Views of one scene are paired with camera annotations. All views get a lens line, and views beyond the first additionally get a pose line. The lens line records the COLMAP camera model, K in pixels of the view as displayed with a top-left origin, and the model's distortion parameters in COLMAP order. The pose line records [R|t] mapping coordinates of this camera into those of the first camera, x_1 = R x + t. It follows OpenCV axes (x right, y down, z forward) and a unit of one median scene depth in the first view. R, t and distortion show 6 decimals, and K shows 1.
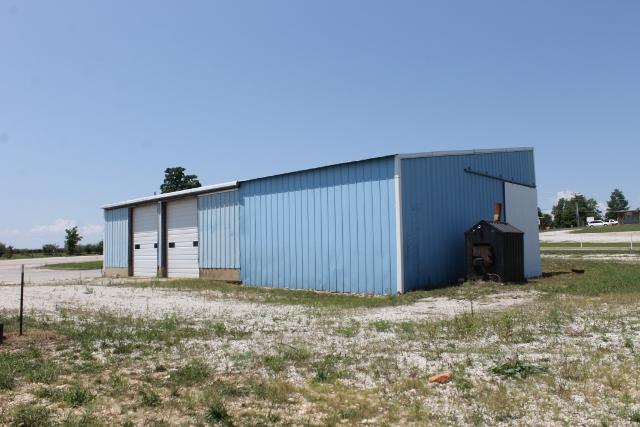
lens RADIAL K [[537.8, 0, 320.1], [0, 537.8, 214.1], [0, 0, 1]] dist [-0.131882, 0.064567]
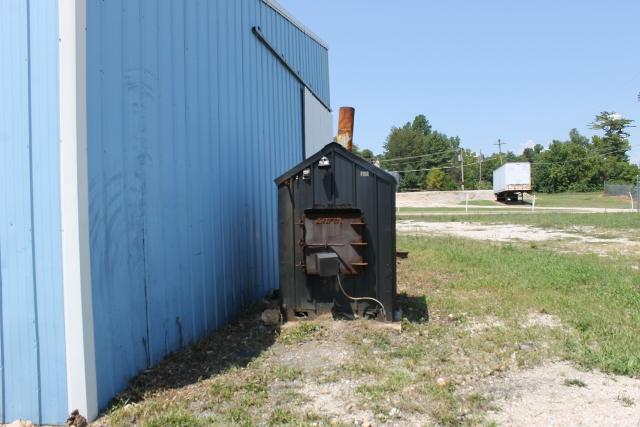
lens RADIAL K [[537.8, 0, 320.4], [0, 537.8, 213.9], [0, 0, 1]] dist [-0.131882, 0.064567]
pose [[0.838353, -0.007740, 0.545072, 0.106377], [-0.029306, 0.997813, 0.059244, 0.037032], [-0.544339, -0.065641, 0.836293, 0.701732]]
